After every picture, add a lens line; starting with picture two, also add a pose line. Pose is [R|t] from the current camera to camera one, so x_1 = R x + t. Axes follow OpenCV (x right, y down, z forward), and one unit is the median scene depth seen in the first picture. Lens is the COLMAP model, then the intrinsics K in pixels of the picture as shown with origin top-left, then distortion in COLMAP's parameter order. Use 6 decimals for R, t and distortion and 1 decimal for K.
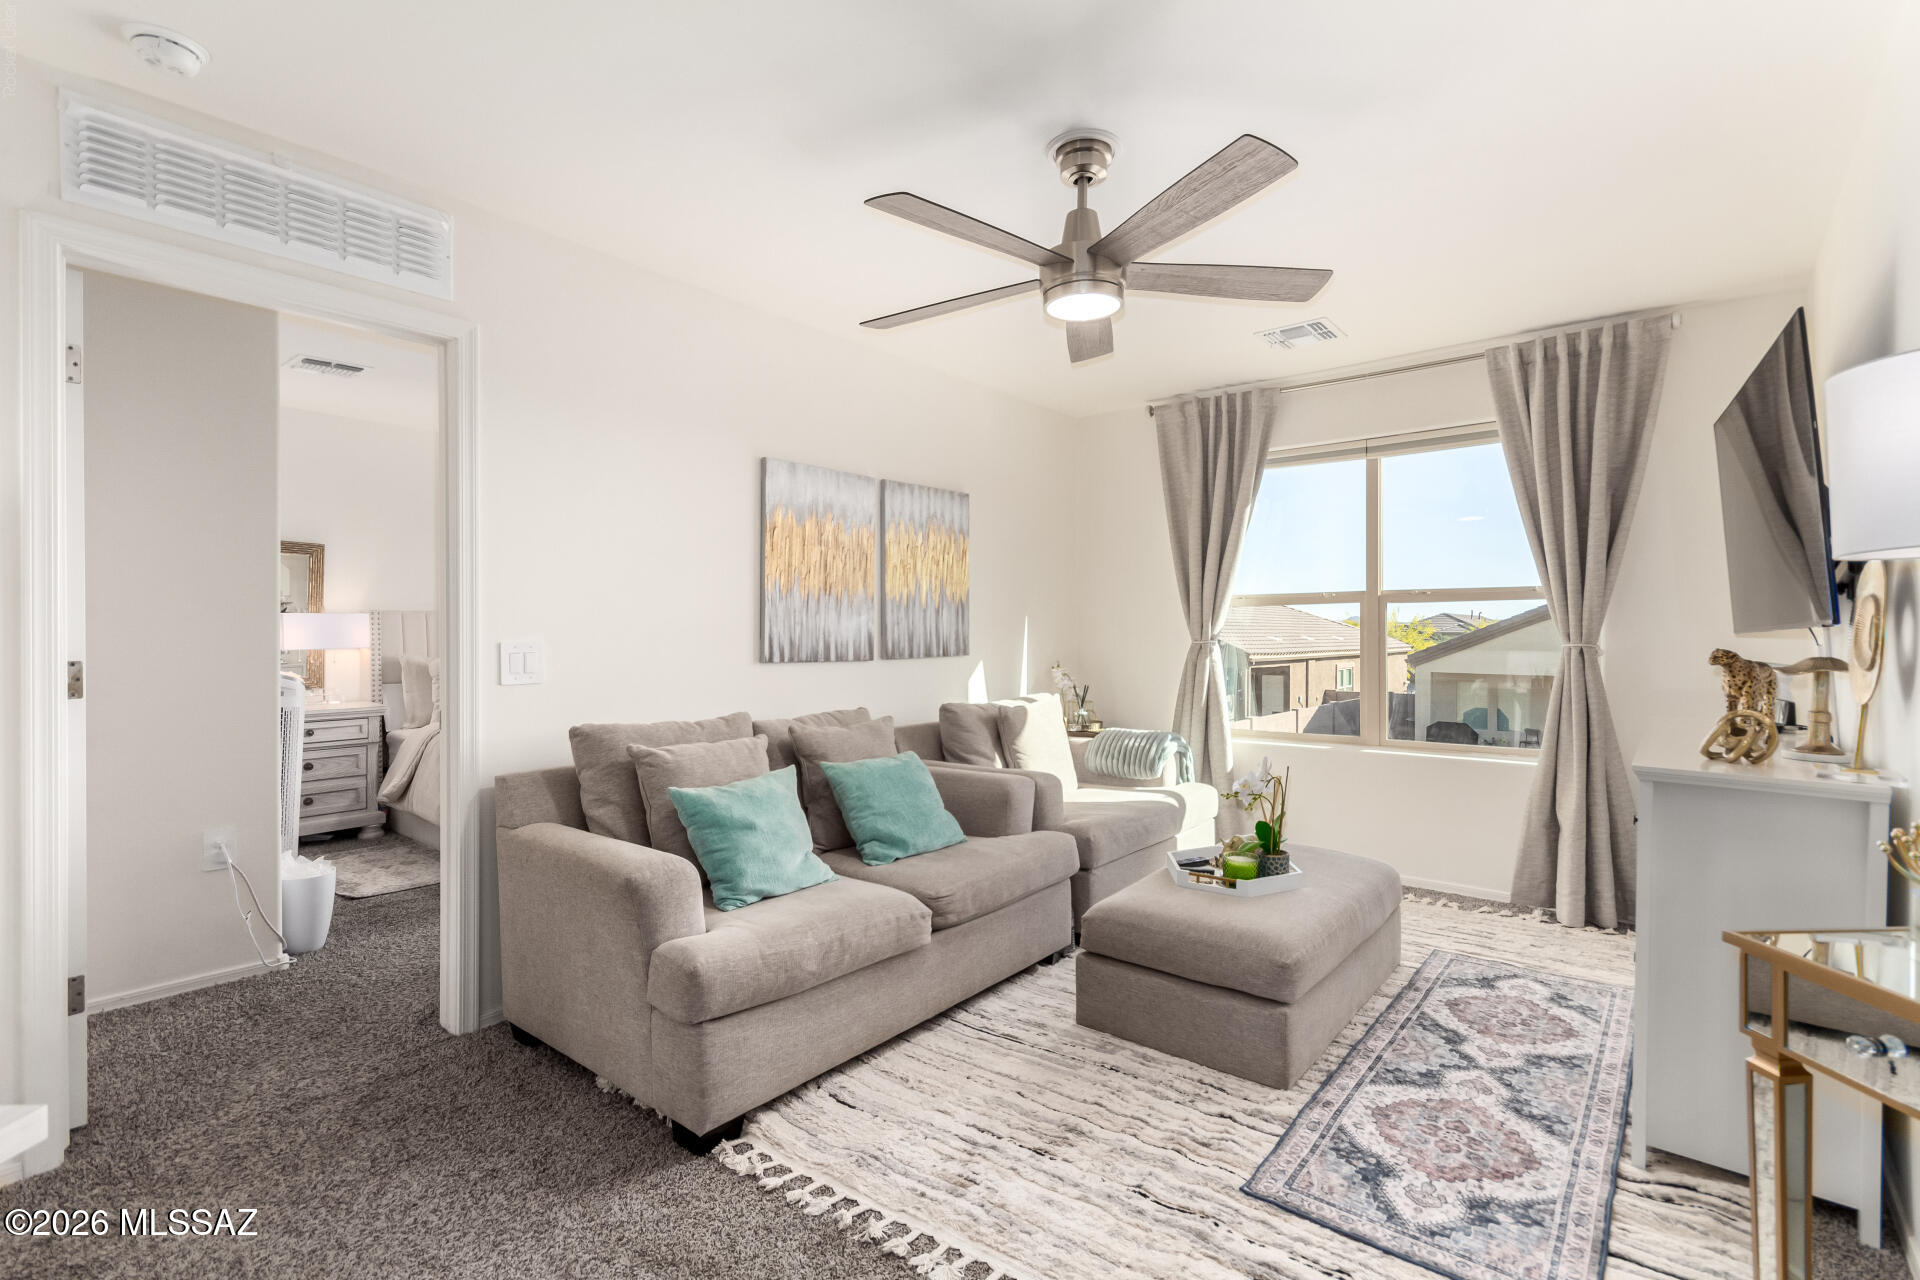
lens RADIAL K [[897.3, 0, 967.1], [0, 897.3, 638.0], [0, 0, 1]] dist [0.000652, 0.001365]
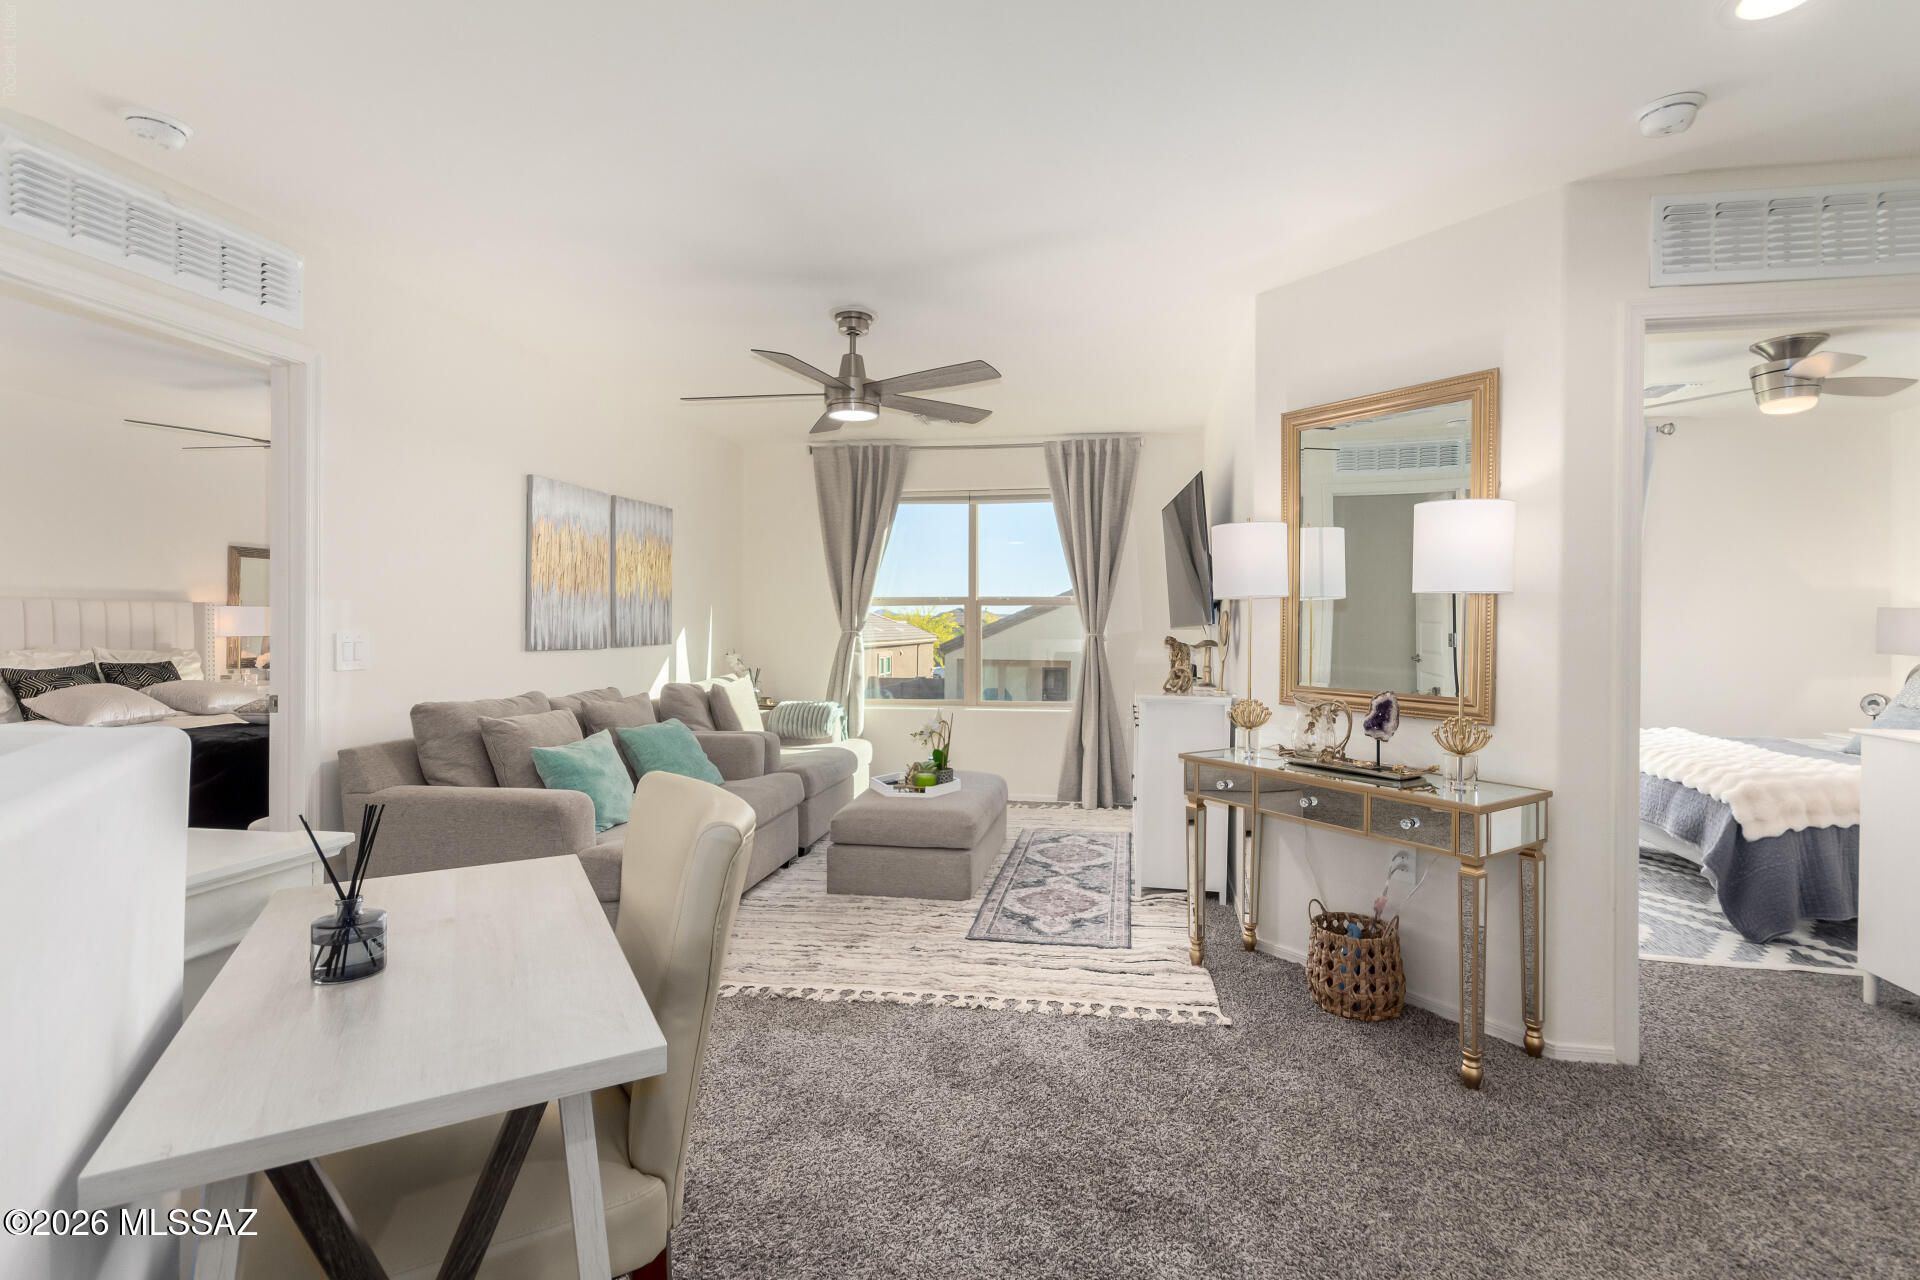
lens RADIAL K [[897.3, 0, 975.9], [0, 897.3, 634.0], [0, 0, 1]] dist [0.000652, 0.001365]
pose [[0.872454, -0.000396, 0.488696, -0.372813], [-0.002411, 0.999984, 0.005115, -0.001942], [-0.488690, -0.005641, 0.872439, -0.384308]]
